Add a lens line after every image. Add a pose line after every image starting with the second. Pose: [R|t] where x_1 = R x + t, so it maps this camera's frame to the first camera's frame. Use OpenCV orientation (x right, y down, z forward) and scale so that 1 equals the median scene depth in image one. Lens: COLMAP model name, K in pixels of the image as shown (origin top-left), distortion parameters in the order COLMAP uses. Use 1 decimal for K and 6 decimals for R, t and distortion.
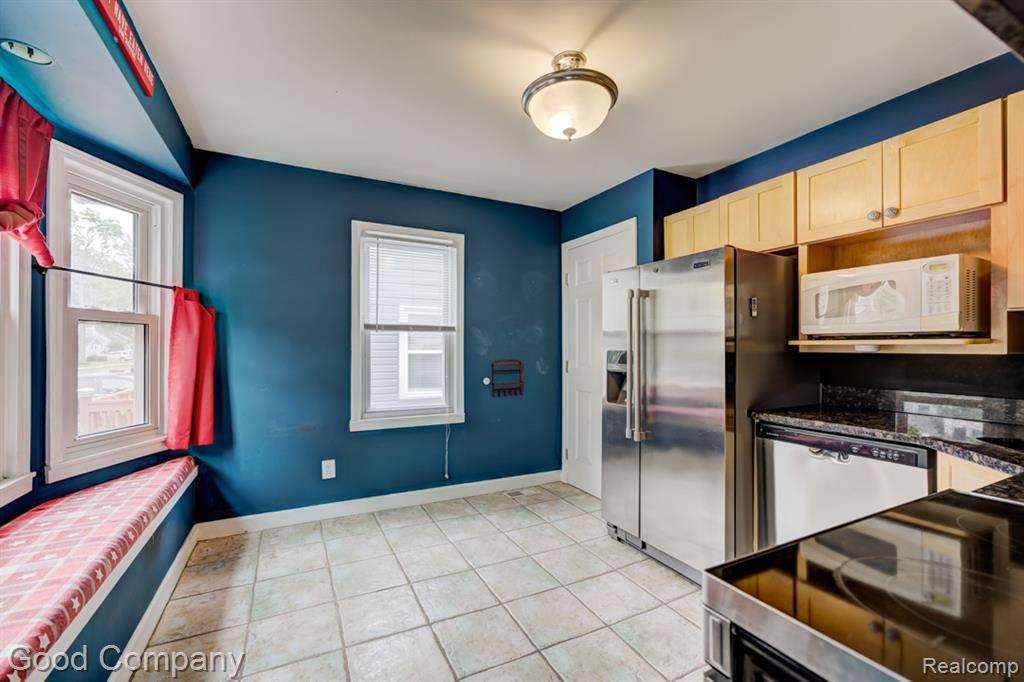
lens RADIAL K [[435.9, 0, 518.3], [0, 435.9, 345.9], [0, 0, 1]] dist [-0.018455, 0.010492]
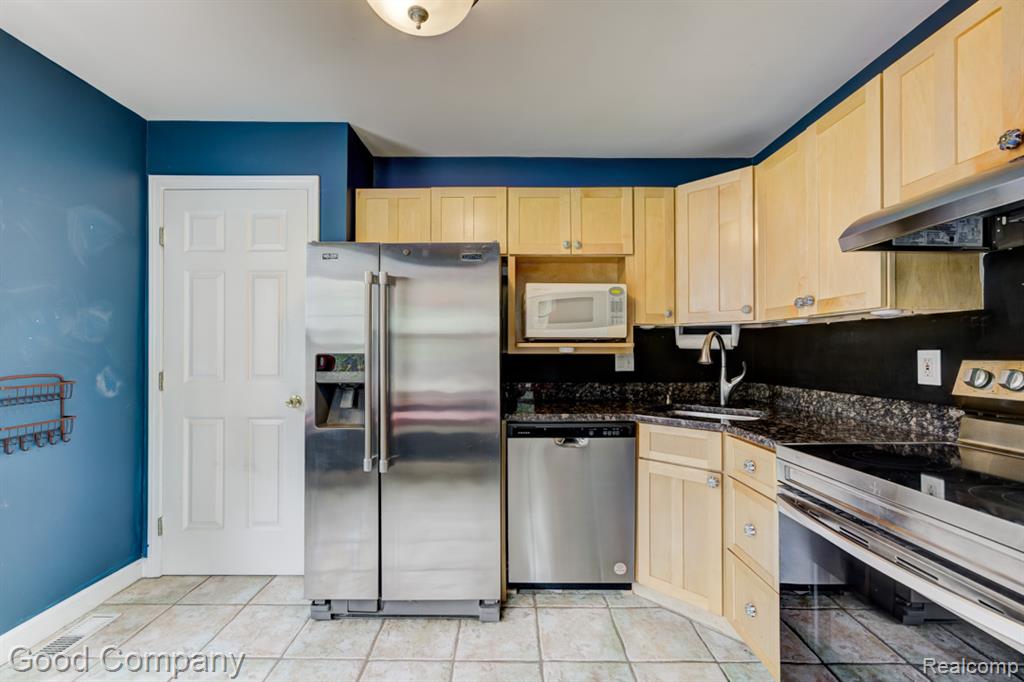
lens RADIAL K [[435.9, 0, 518.3], [0, 435.9, 345.9], [0, 0, 1]] dist [-0.018455, 0.010492]
pose [[0.463494, 0.007800, 0.886066, -0.254713], [-0.003094, 0.999969, -0.007184, 0.002121], [-0.886095, 0.000588, 0.463504, 0.382867]]
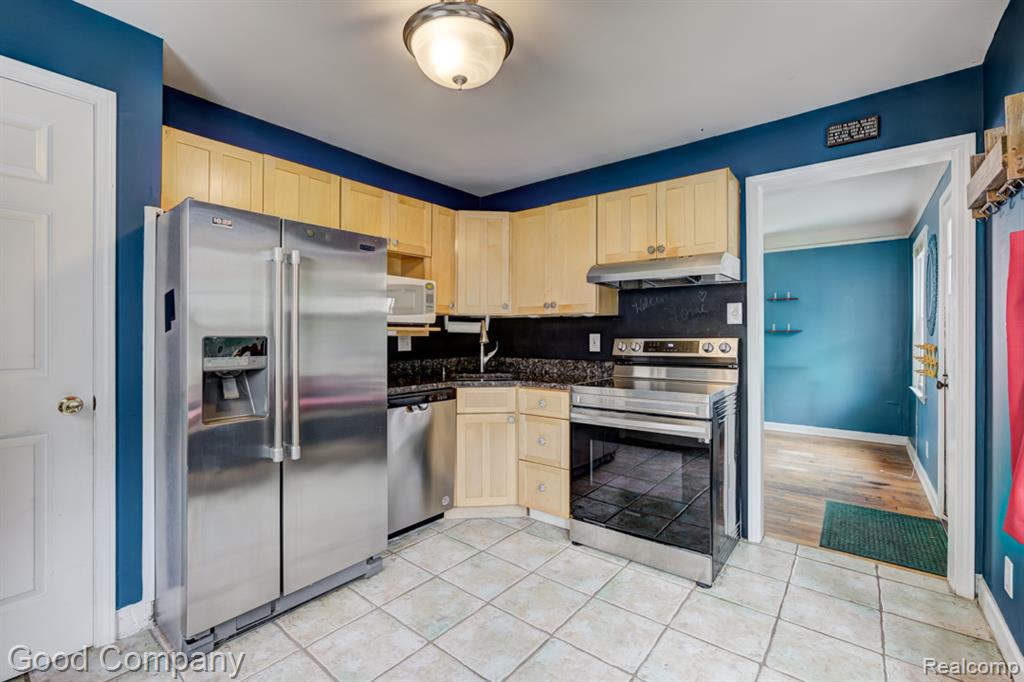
lens RADIAL K [[446.7, 0, 515.7], [0, 446.7, 334.3], [0, 0, 1]] dist [-0.030701, 0.018624]
pose [[-0.407792, -0.002446, 0.913072, -0.493398], [-0.008366, 0.999964, -0.001057, 0.005541], [-0.913037, -0.008070, -0.407798, 0.855335]]
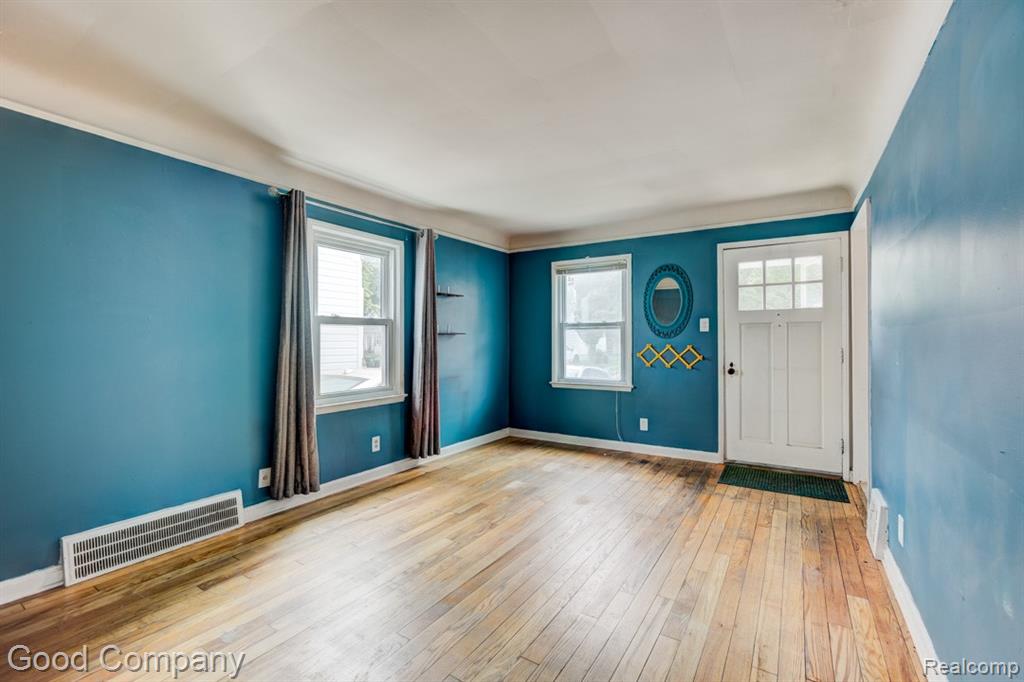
lens RADIAL K [[463.5, 0, 521.6], [0, 463.5, 339.4], [0, 0, 1]] dist [-0.003456, 0.000562]
pose [[-0.862487, 0.001752, -0.506077, 1.654825], [0.003342, 0.999992, -0.002234, 0.005198], [0.506069, -0.003618, -0.862485, 0.498981]]
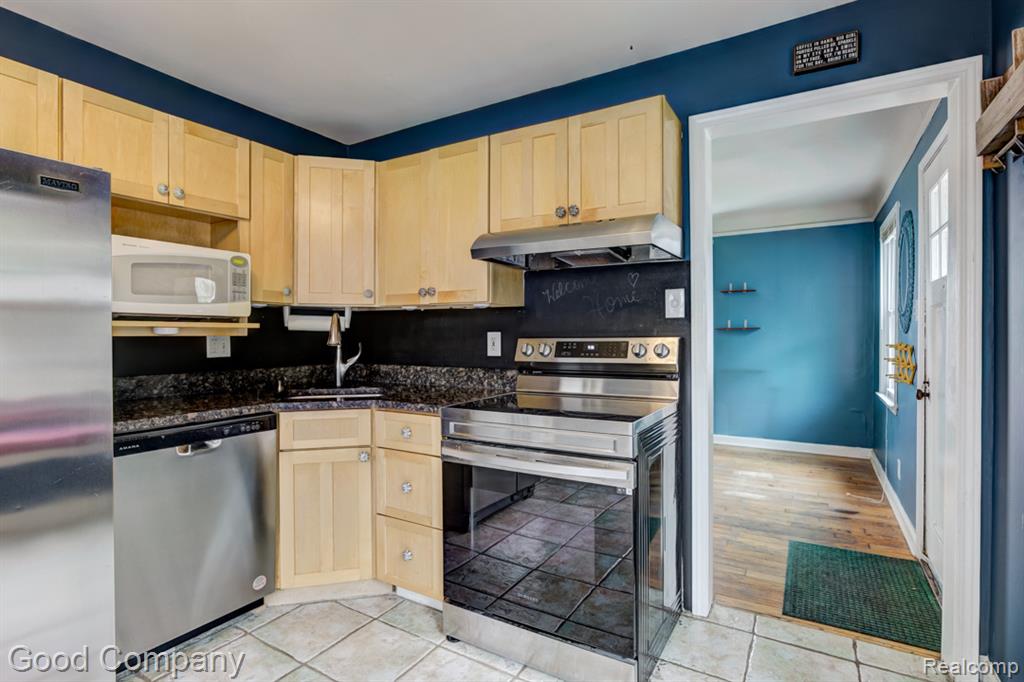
lens RADIAL K [[502.2, 0, 518.8], [0, 502.2, 335.7], [0, 0, 1]] dist [-0.036007, 0.022729]
pose [[-0.518887, -0.005721, 0.854824, -0.346555], [-0.005678, 0.999979, 0.003246, 0.005413], [-0.854824, -0.003169, -0.518908, 0.636388]]
